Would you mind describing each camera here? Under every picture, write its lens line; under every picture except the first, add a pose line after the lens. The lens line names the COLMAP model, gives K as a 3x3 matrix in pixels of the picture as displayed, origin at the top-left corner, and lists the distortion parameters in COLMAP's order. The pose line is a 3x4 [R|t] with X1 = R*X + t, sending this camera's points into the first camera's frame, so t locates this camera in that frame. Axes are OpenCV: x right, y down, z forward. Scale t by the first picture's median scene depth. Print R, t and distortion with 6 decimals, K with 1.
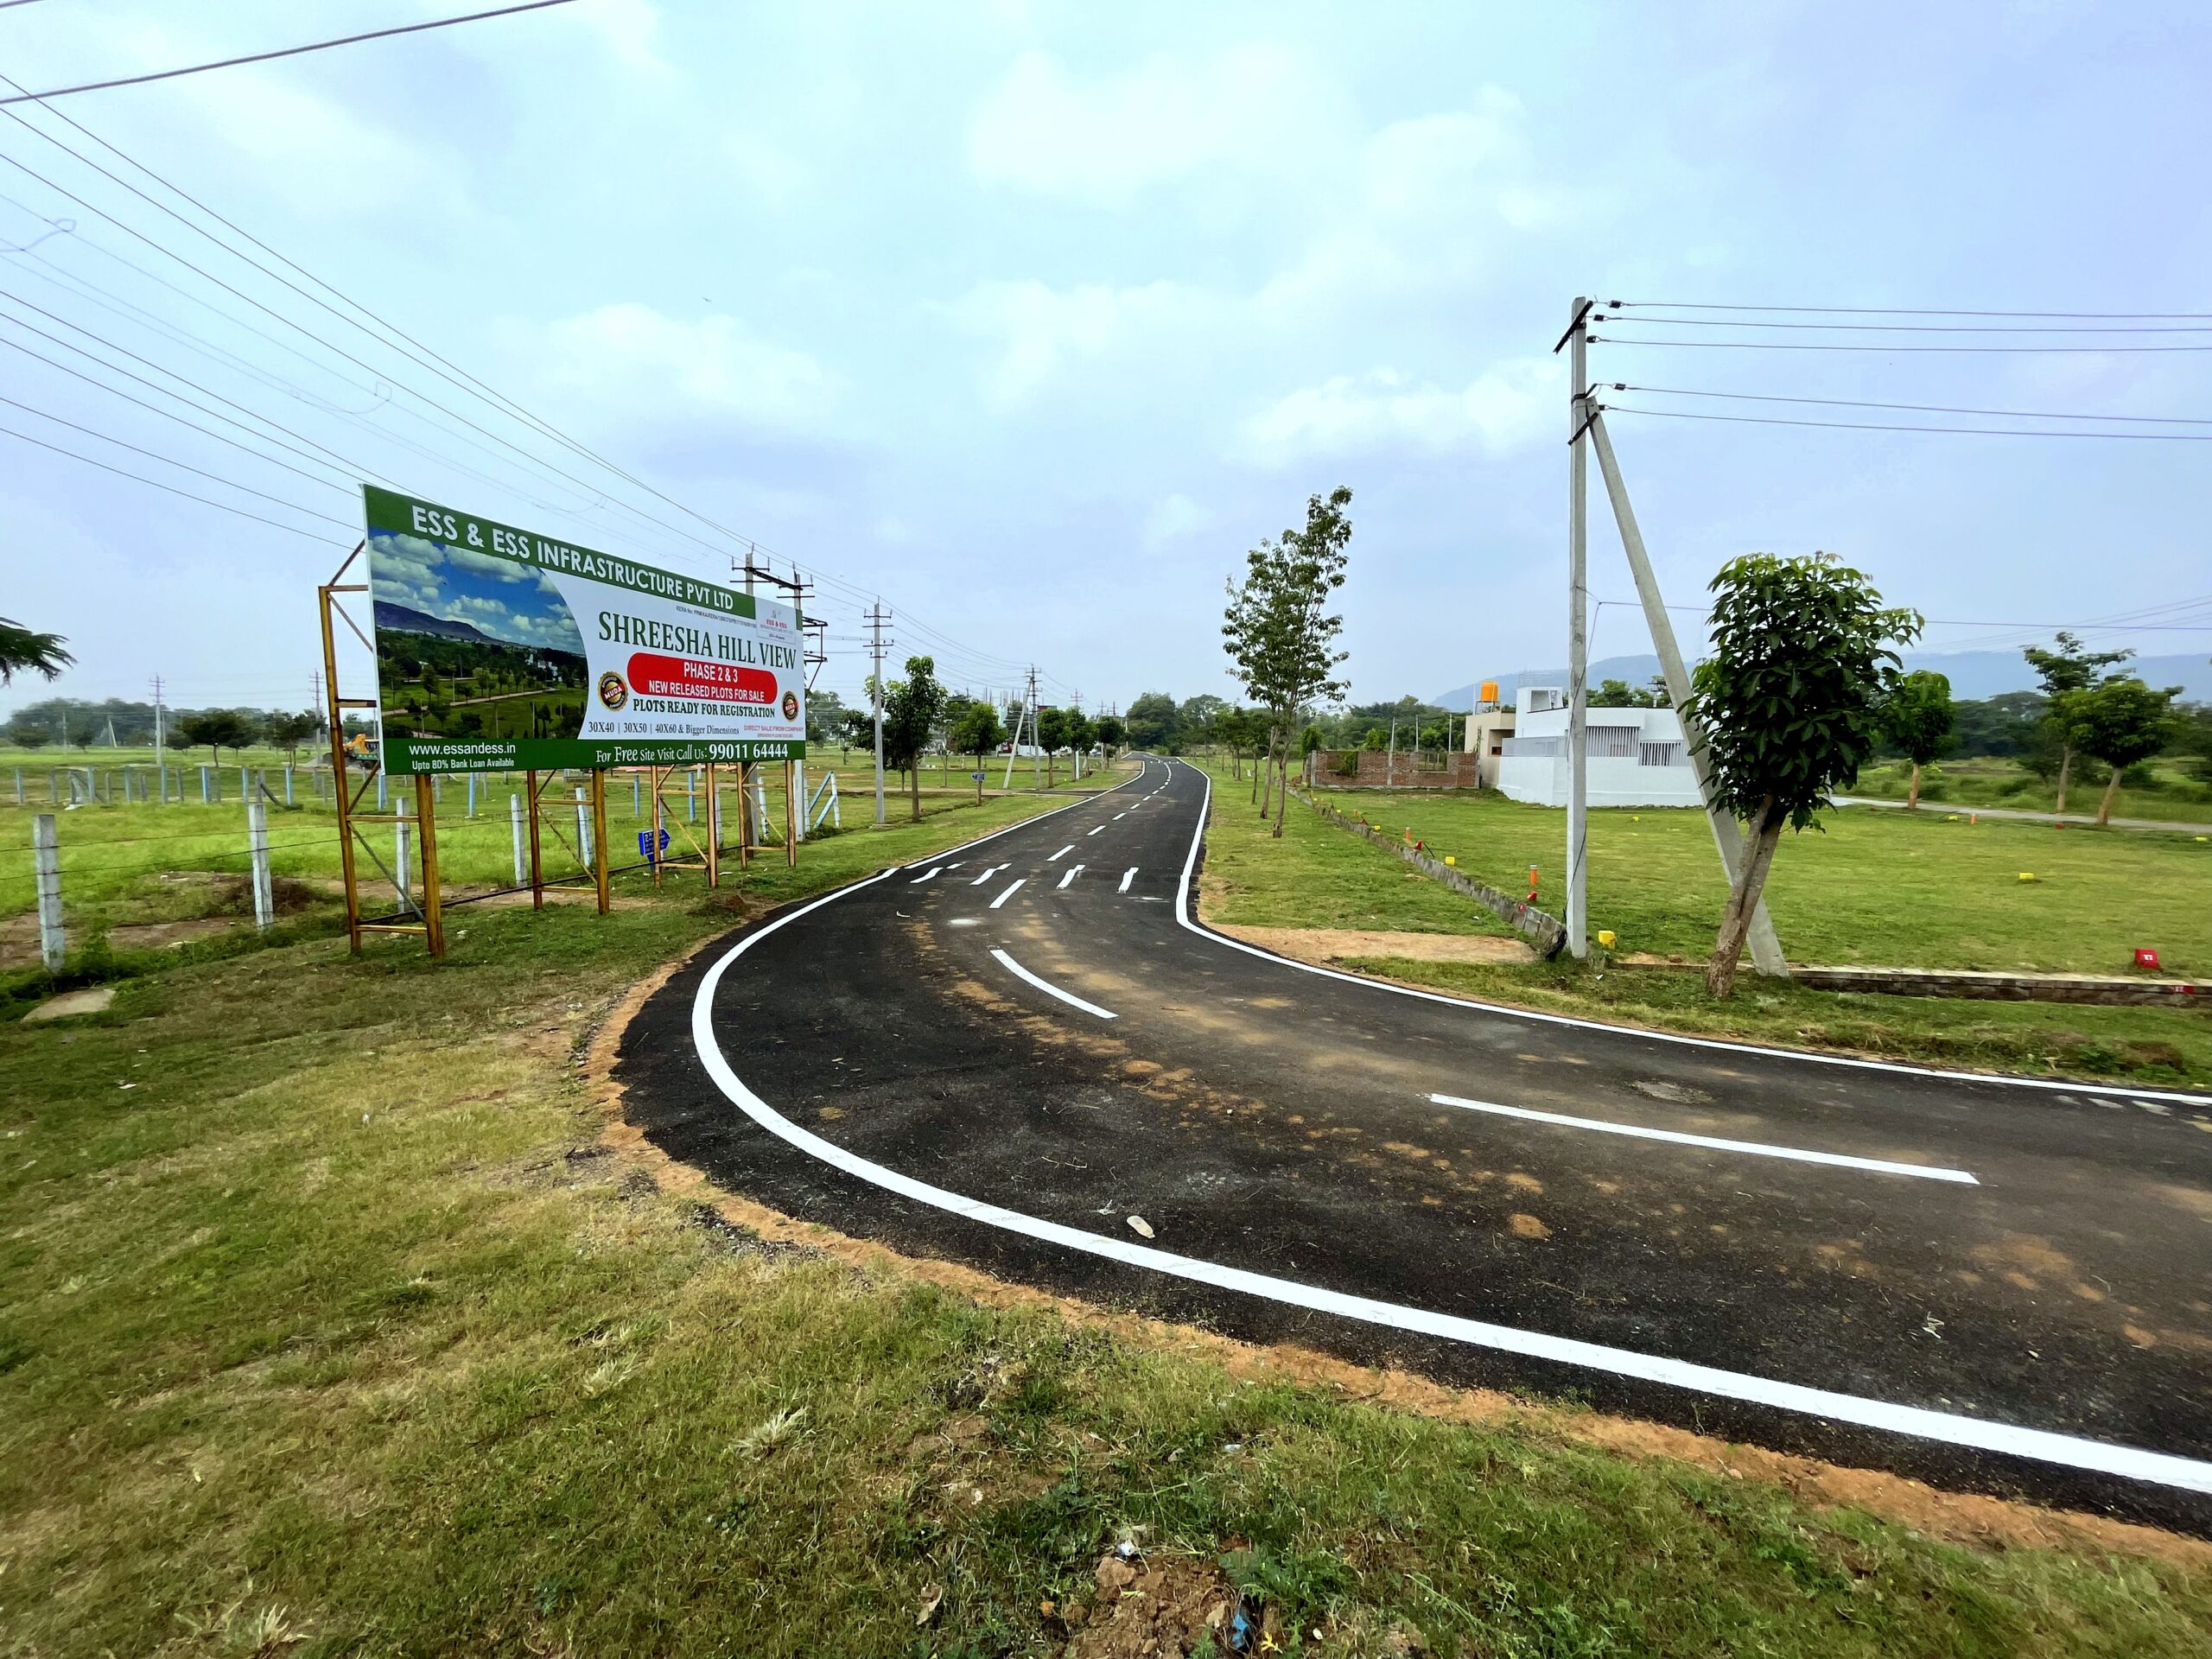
lens RADIAL K [[899.7, 0, 1106.0], [0, 899.7, 829.5], [0, 0, 1]] dist [-0.001003, 0.000085]
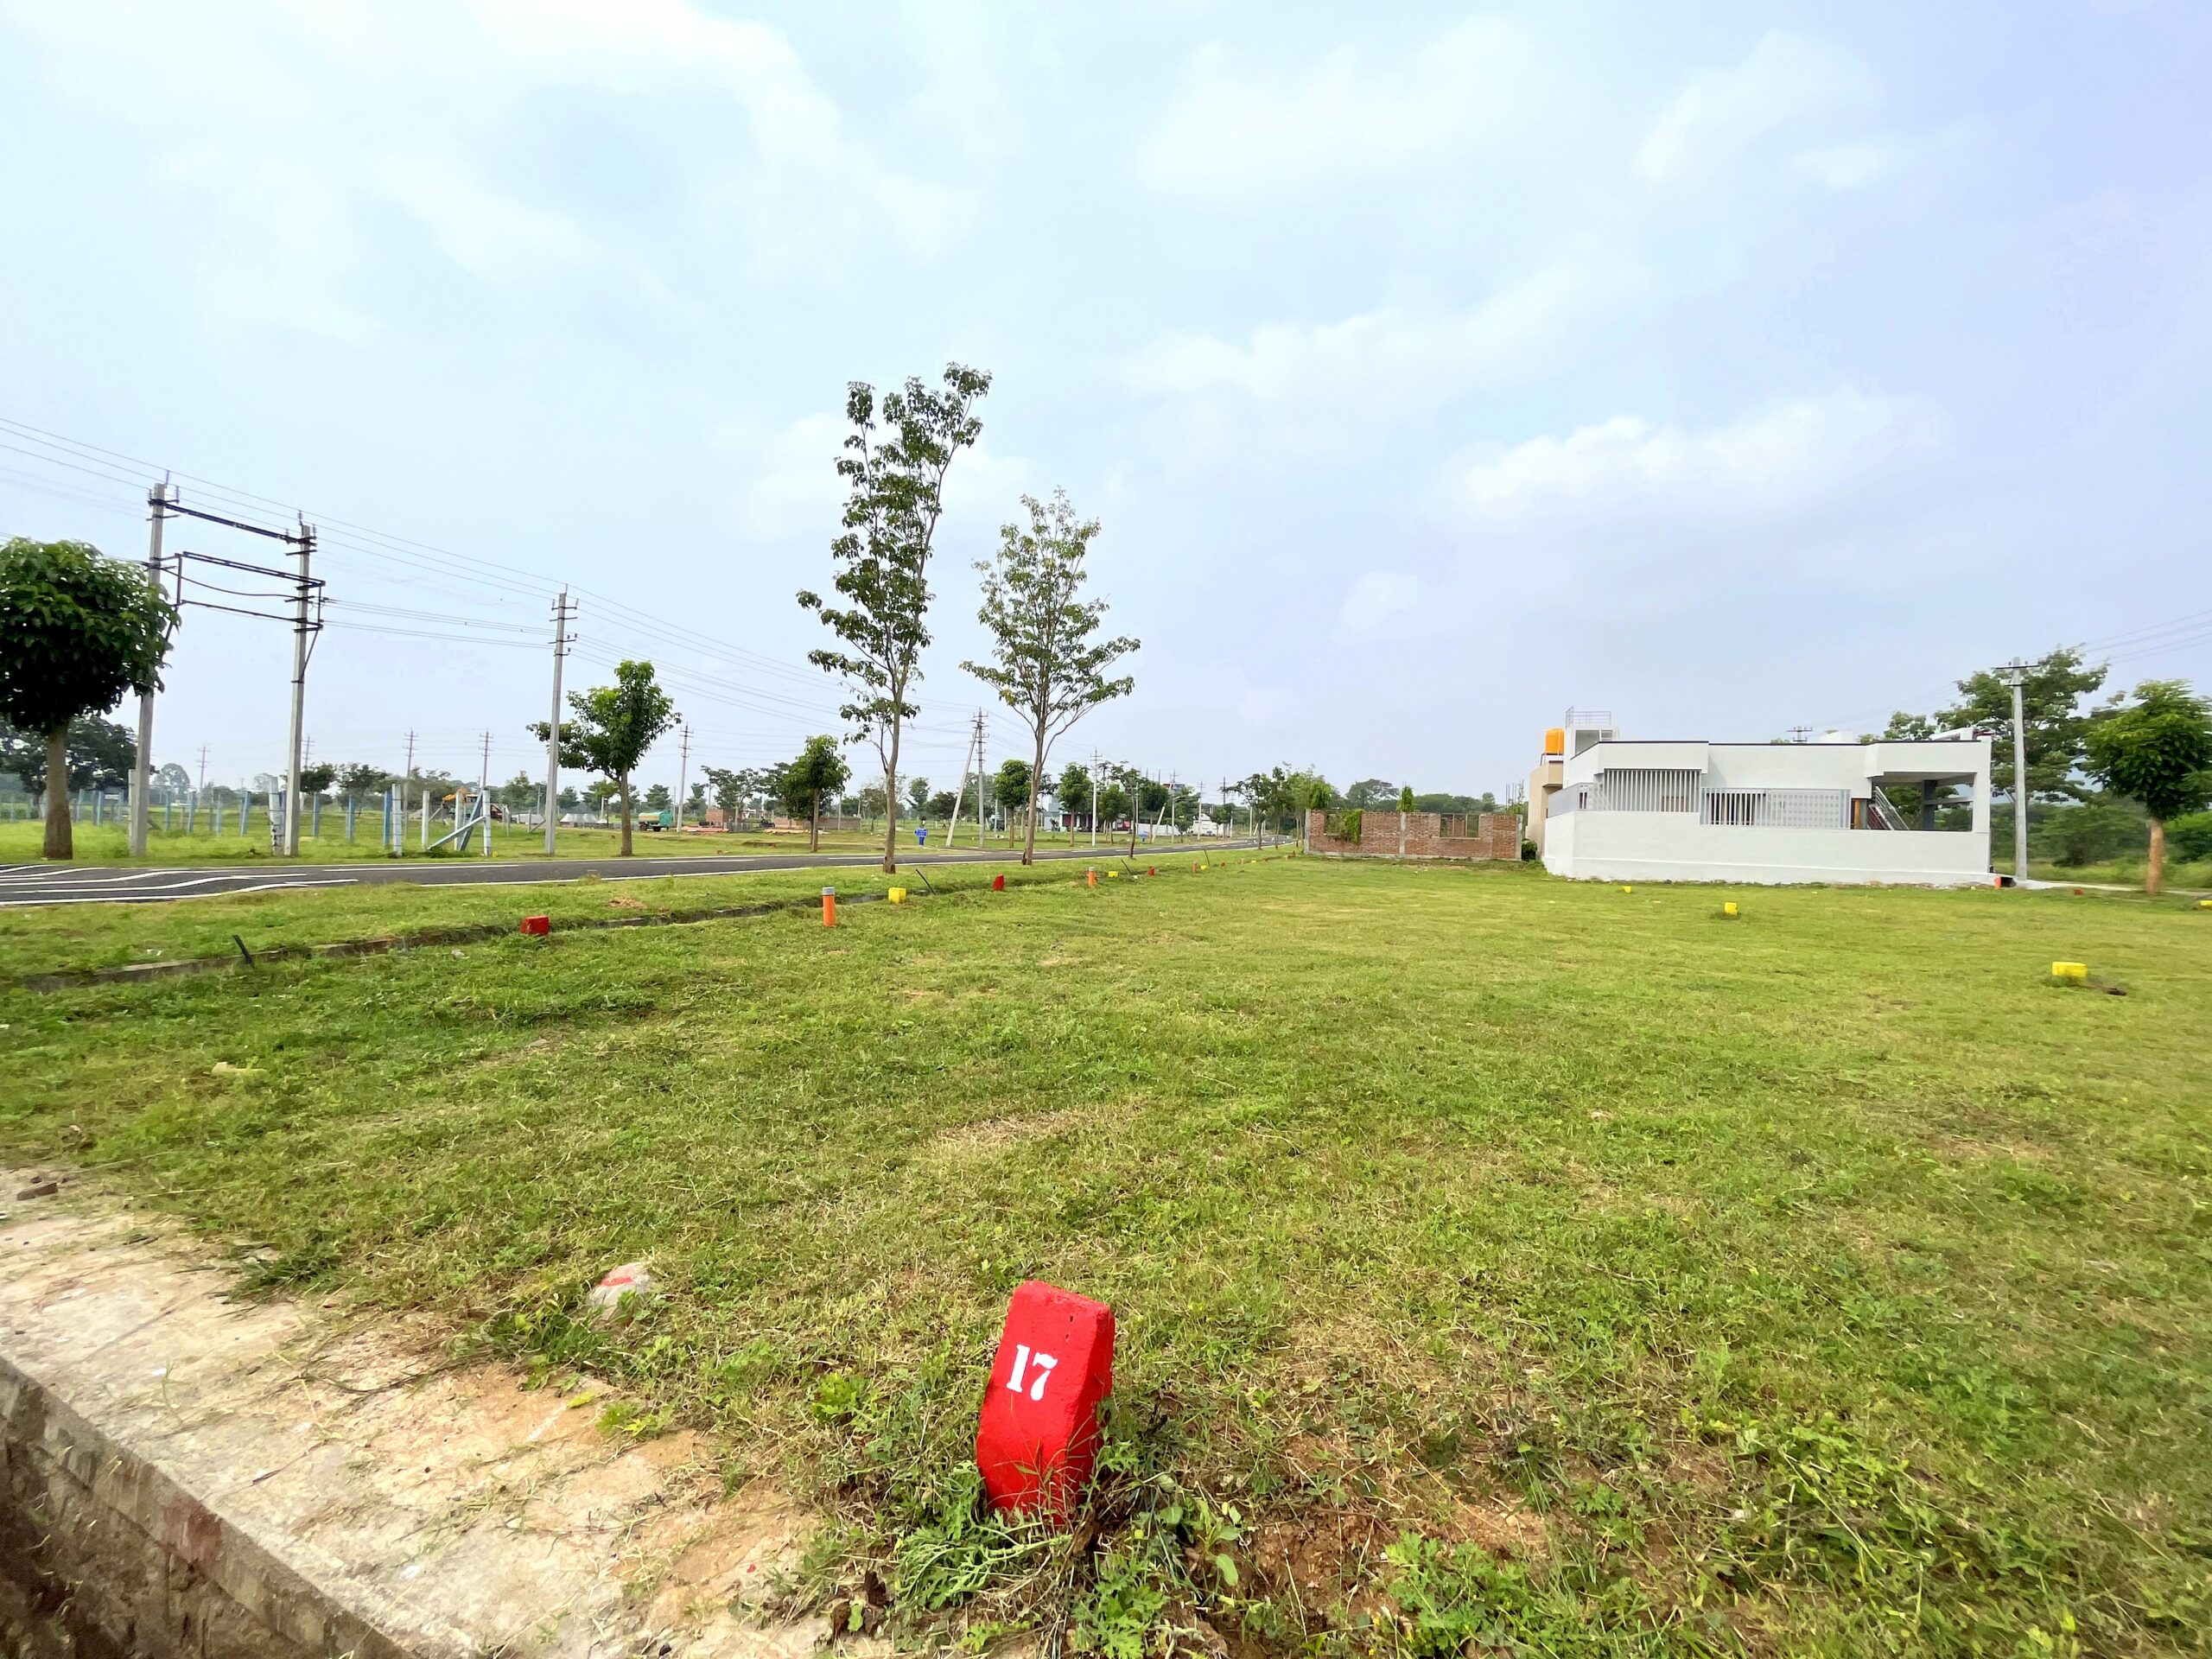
lens RADIAL K [[899.7, 0, 1106.0], [0, 899.7, 829.5], [0, 0, 1]] dist [-0.001003, 0.000085]
pose [[0.975284, 0.019406, -0.220103, 0.238728], [-0.041263, 0.994608, -0.095143, 0.015960], [0.217070, 0.101873, 0.970826, 0.173808]]
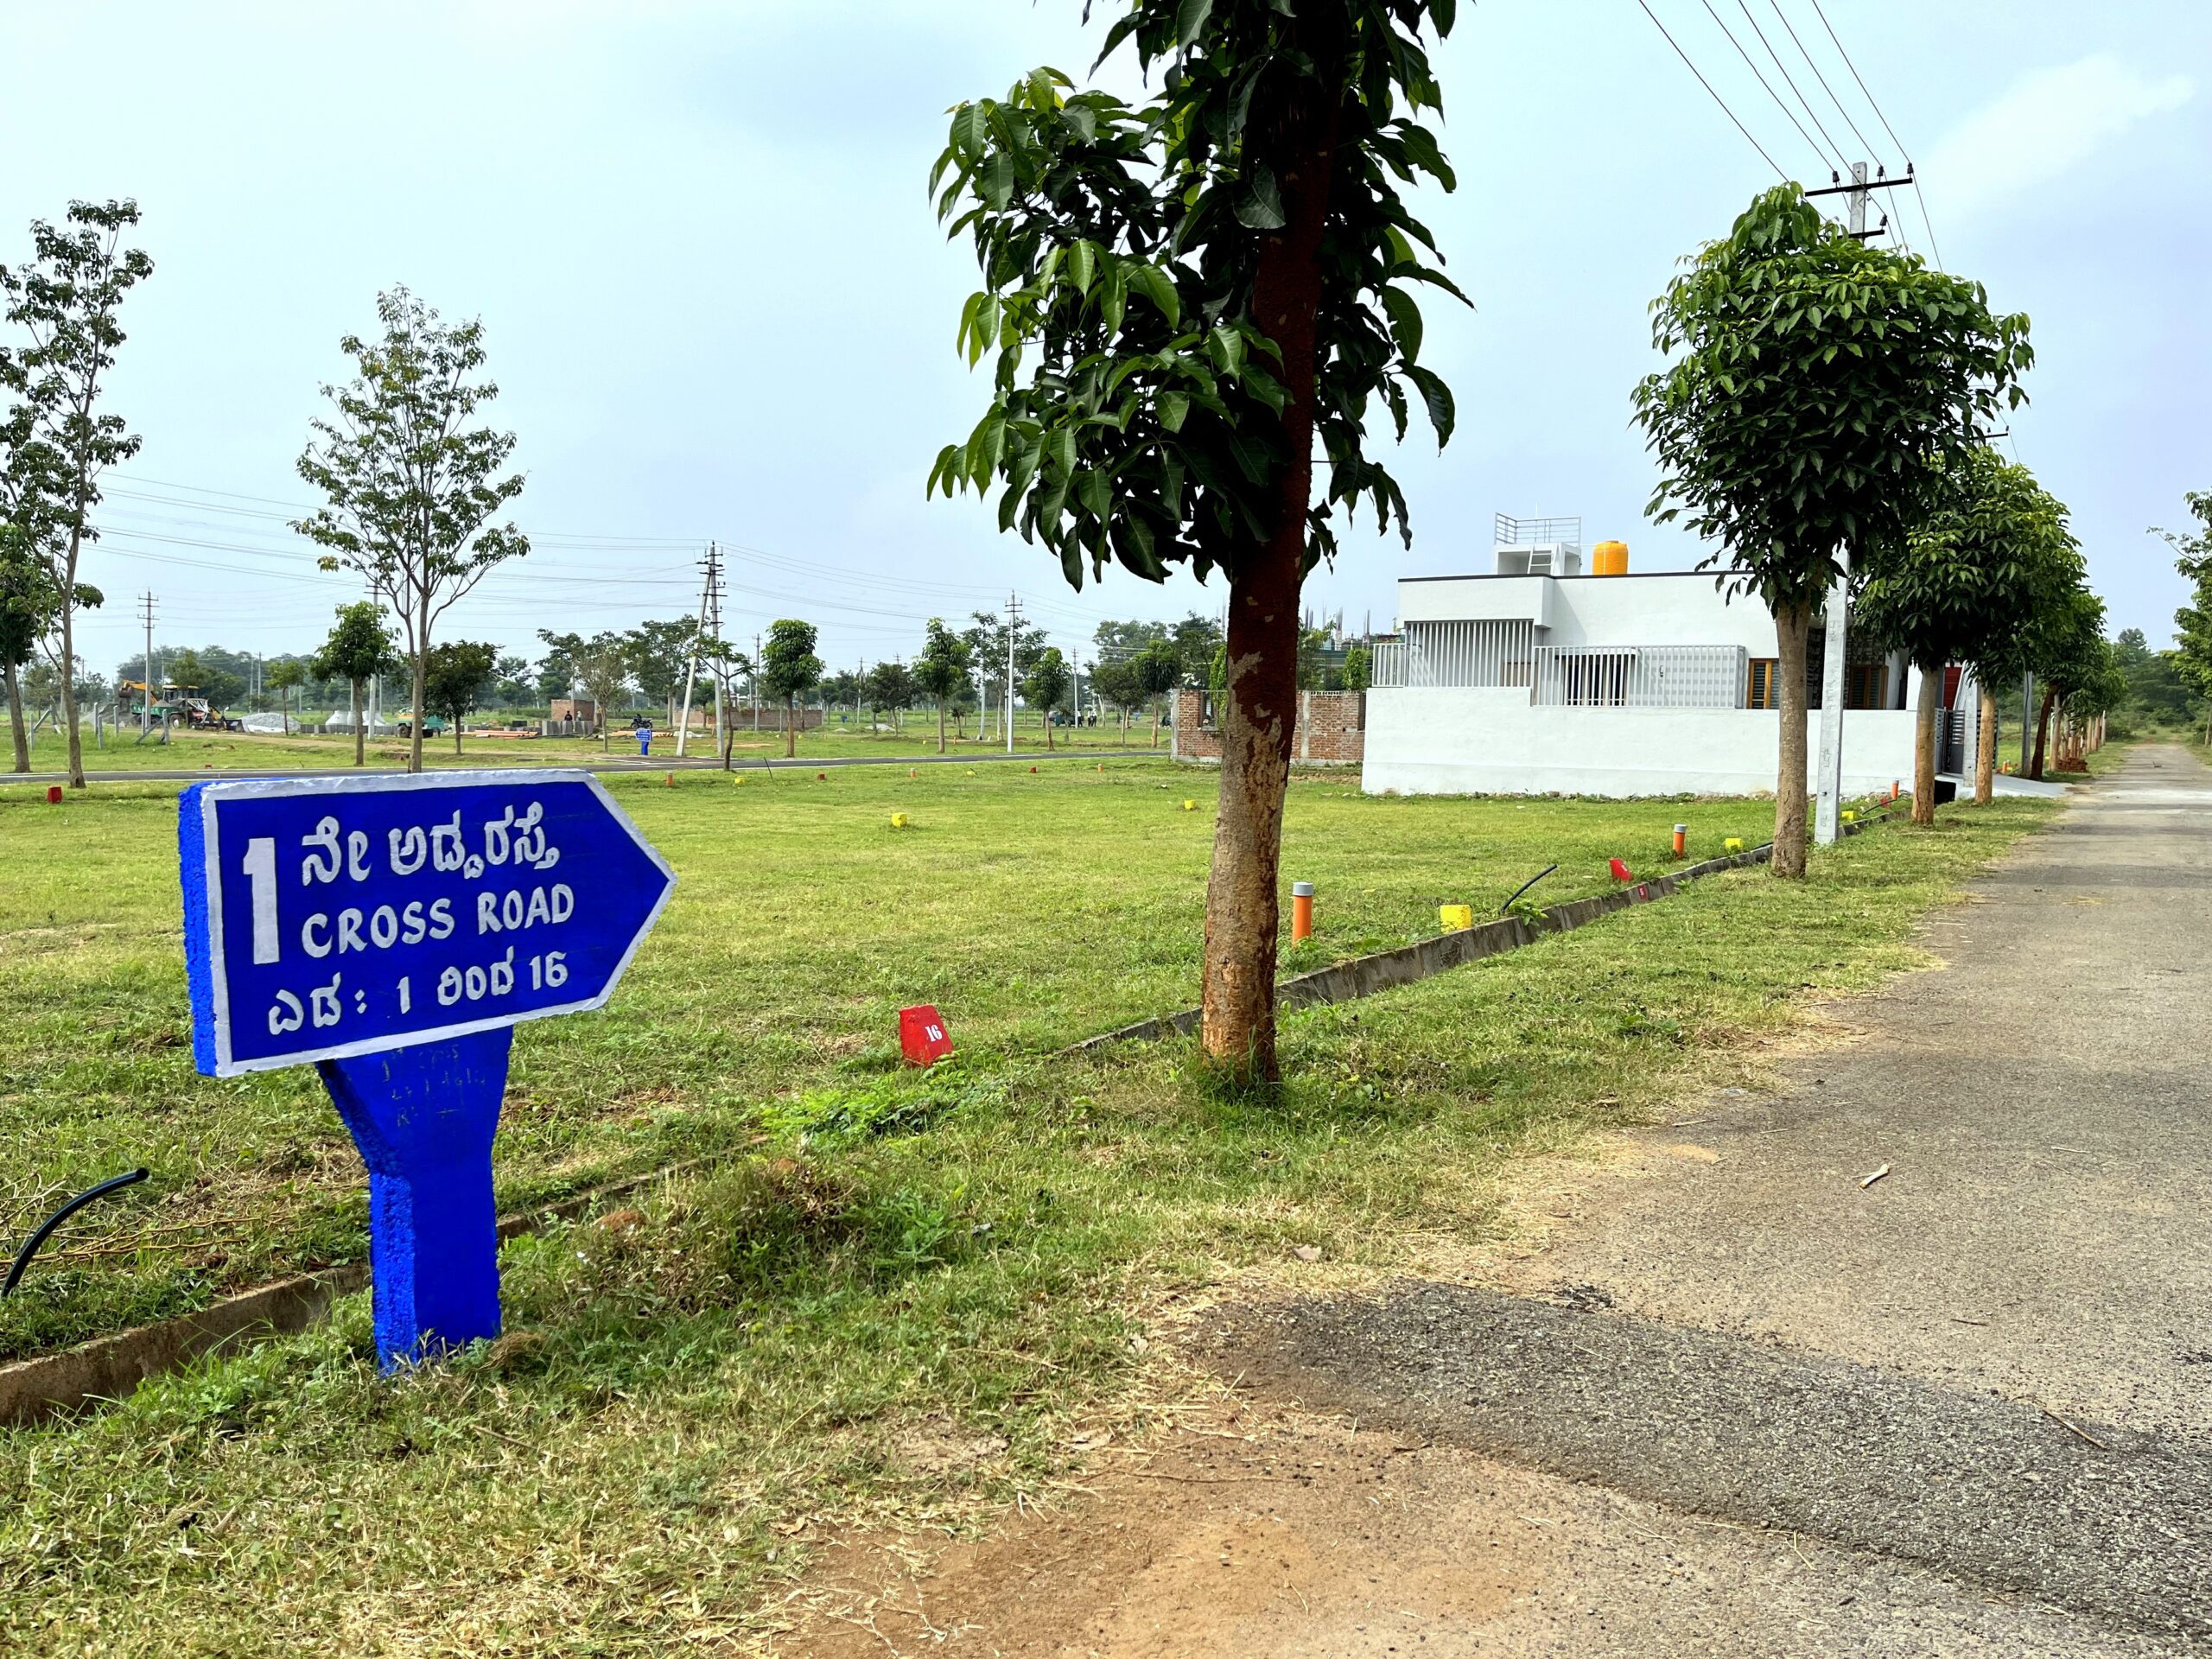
lens RADIAL K [[1651.8, 0, 1106.0], [0, 1651.8, 829.5], [0, 0, 1]] dist [-0.002173, -0.002319]
pose [[0.917358, 0.030881, -0.396863, 0.593937], [-0.044251, 0.998718, -0.024575, 0.017701], [0.395596, 0.040106, 0.917549, 0.123073]]
